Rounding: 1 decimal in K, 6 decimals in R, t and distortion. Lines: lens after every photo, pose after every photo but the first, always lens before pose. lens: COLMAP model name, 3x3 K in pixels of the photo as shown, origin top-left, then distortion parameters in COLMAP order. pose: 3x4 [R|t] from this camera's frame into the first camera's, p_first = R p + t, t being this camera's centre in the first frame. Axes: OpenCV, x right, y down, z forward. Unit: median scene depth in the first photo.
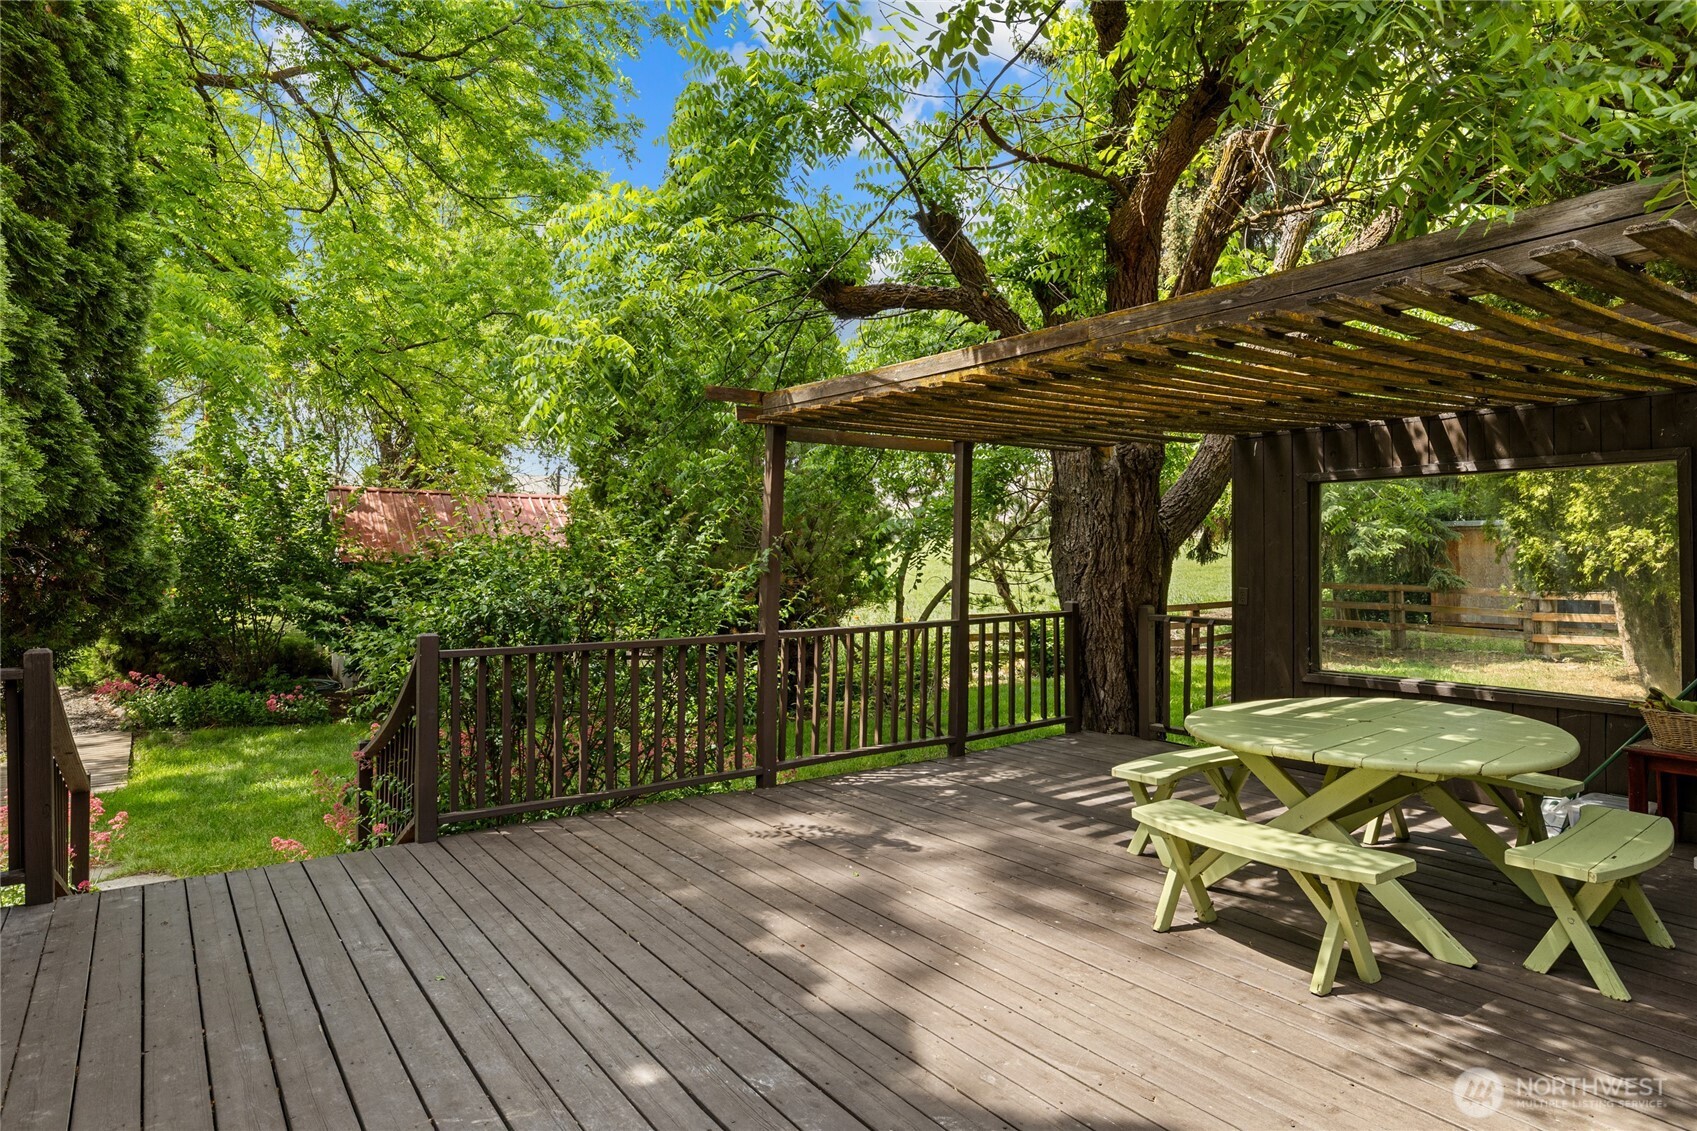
lens RADIAL K [[977.8, 0, 855.7], [0, 977.8, 557.1], [0, 0, 1]] dist [0.000544, 0.001196]
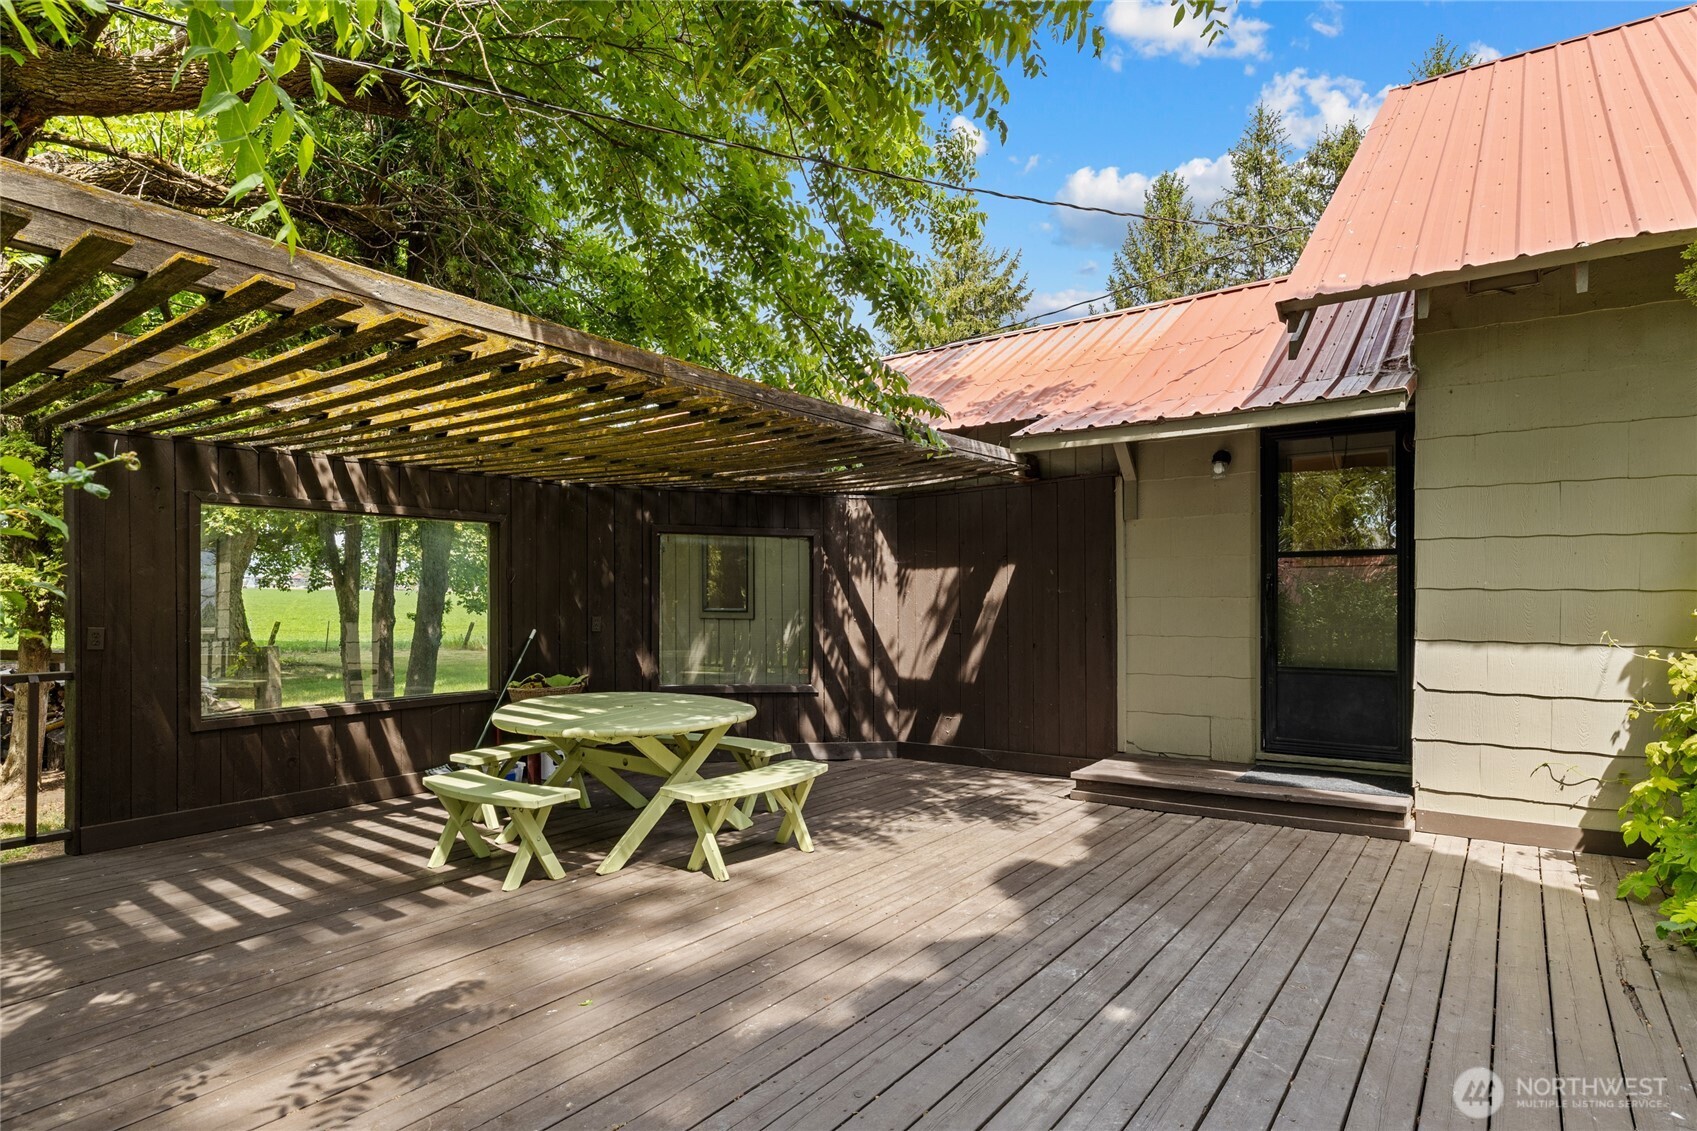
lens RADIAL K [[914.4, 0, 855.1], [0, 914.4, 580.0], [0, 0, 1]] dist [0.001894, -0.000396]
pose [[-0.312767, 0.019226, 0.949635, -0.795252], [0.007365, 0.999814, -0.017817, 0.021517], [-0.949801, 0.001422, -0.312851, 1.124023]]
